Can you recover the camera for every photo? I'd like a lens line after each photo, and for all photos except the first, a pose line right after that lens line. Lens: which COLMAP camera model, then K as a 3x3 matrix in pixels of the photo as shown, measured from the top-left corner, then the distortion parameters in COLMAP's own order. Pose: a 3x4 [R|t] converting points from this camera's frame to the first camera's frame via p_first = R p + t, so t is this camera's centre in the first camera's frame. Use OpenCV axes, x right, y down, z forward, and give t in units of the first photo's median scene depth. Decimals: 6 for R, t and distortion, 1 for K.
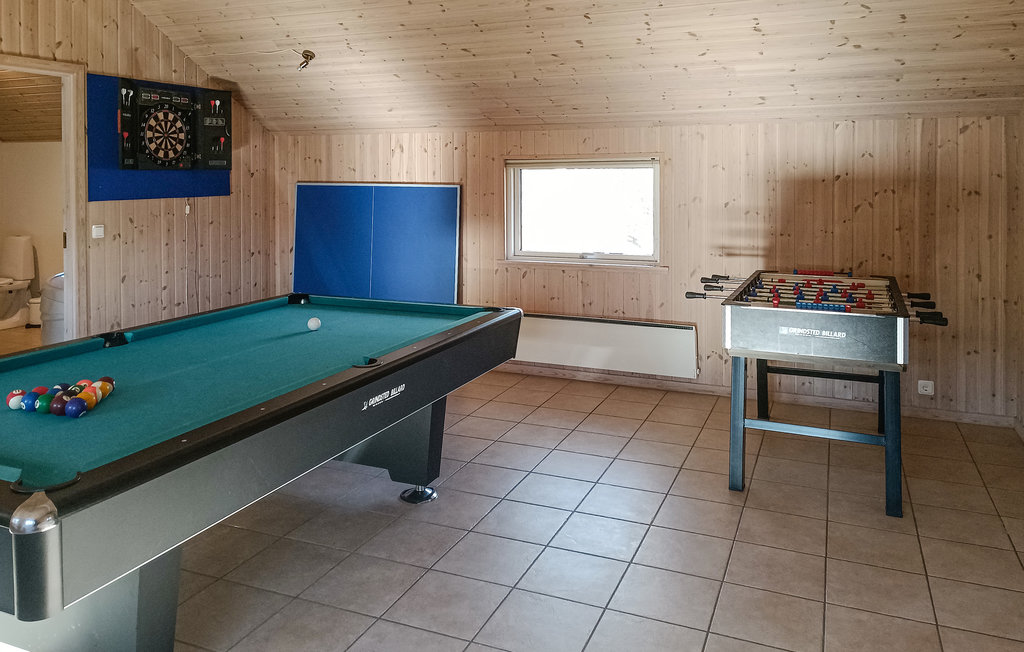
lens RADIAL K [[750.5, 0, 512.4], [0, 750.5, 354.0], [0, 0, 1]] dist [0.048468, -0.063610]
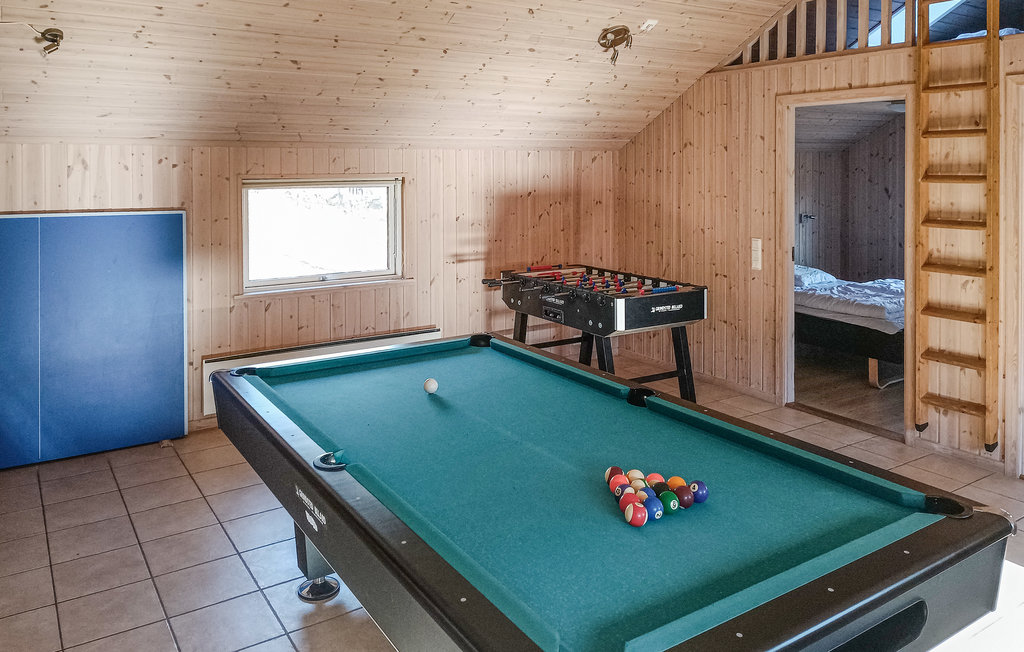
lens RADIAL K [[748.7, 0, 512.0], [0, 748.7, 326.0], [0, 0, 1]] dist [0.001148, -0.000373]
pose [[0.550991, -0.173383, 0.816301, -0.596427], [0.191473, 0.978349, 0.078560, -0.107116], [-0.812248, 0.113013, 0.572259, 0.291129]]
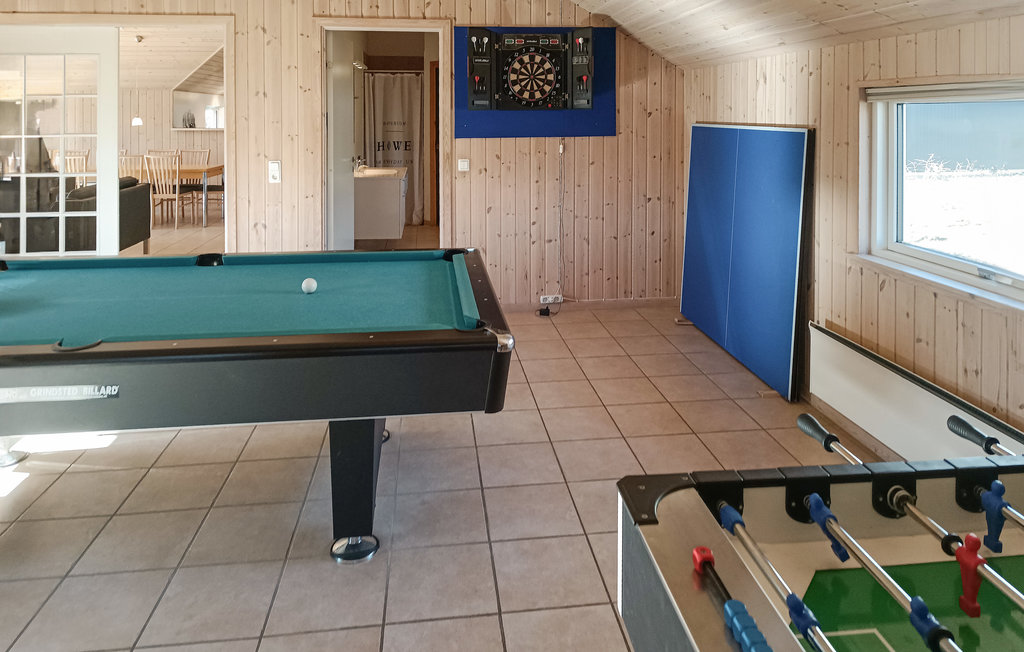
lens RADIAL K [[687.9, 0, 509.9], [0, 687.9, 205.8], [0, 0, 1]] dist [0.001298, -0.000664]
pose [[0.492585, 0.114832, -0.862655, 0.347145], [-0.199204, 0.979816, 0.016680, -0.127470], [0.847159, 0.163629, 0.505517, 0.531184]]
